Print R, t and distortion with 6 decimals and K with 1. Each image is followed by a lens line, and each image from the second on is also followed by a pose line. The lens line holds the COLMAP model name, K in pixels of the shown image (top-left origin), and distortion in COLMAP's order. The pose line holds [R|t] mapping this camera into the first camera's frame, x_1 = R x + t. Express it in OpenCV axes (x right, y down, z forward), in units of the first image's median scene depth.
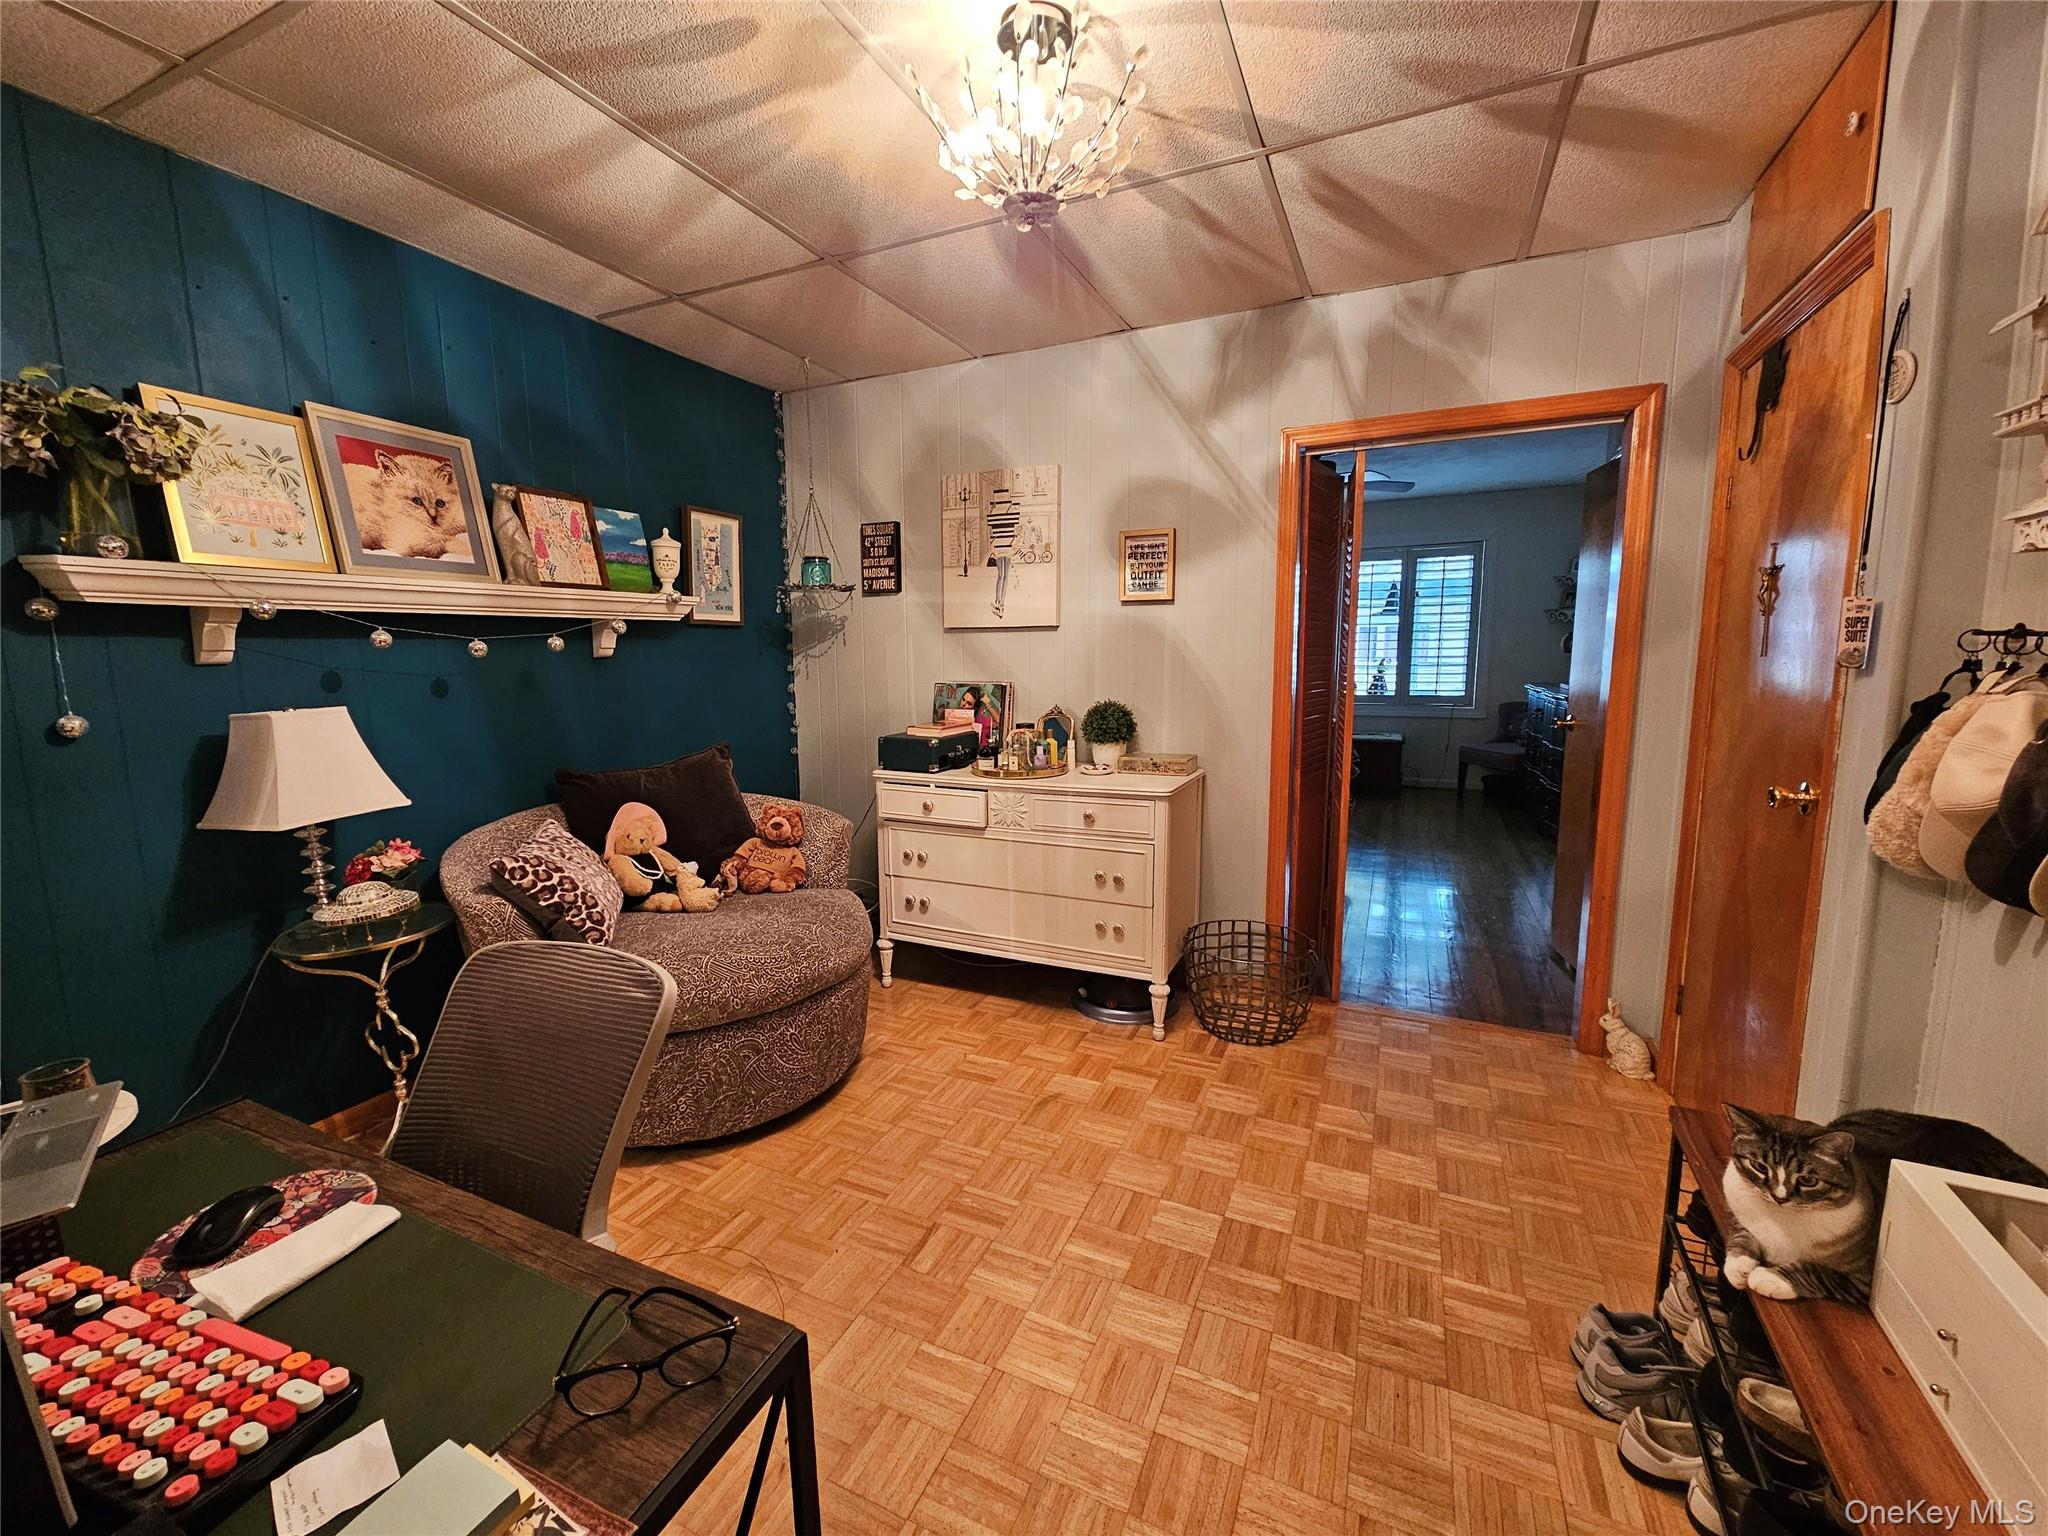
lens RADIAL K [[829.4, 0, 1030.8], [0, 829.4, 766.4], [0, 0, 1]] dist [0.000937, 0.000379]
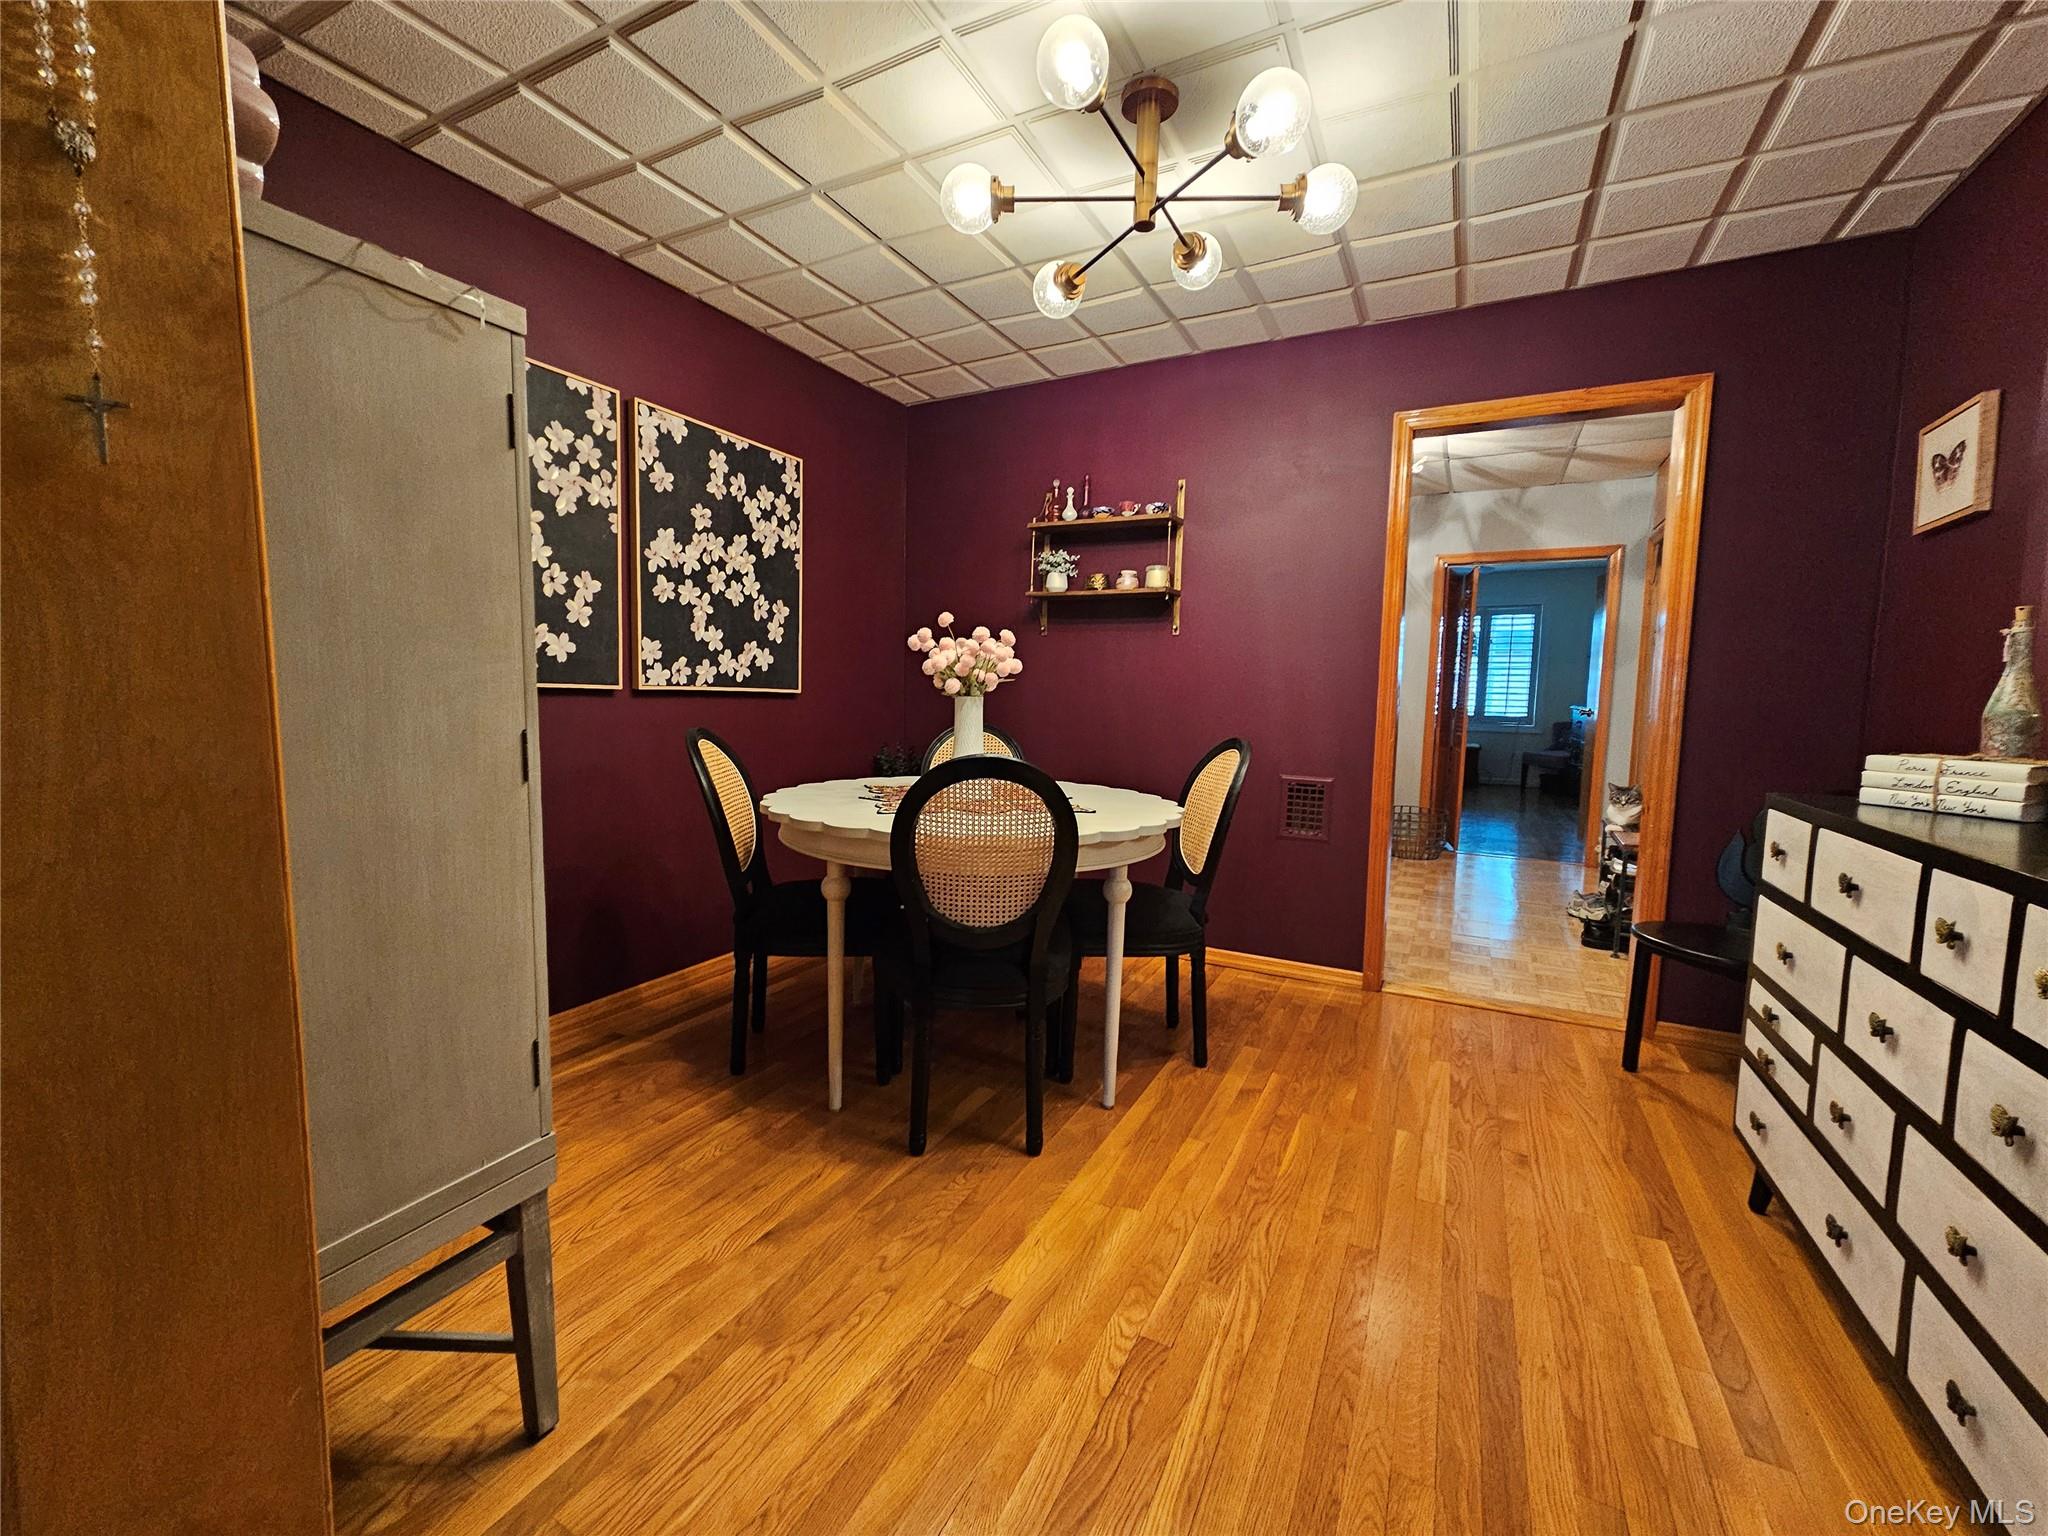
lens RADIAL K [[829.4, 0, 1019.9], [0, 829.4, 765.1], [0, 0, 1]] dist [0.000937, 0.000379]
pose [[0.997315, 0.033650, -0.065048, -0.520396], [-0.036894, 0.998101, -0.049323, 0.223928], [0.063264, 0.051590, 0.996662, -0.978643]]
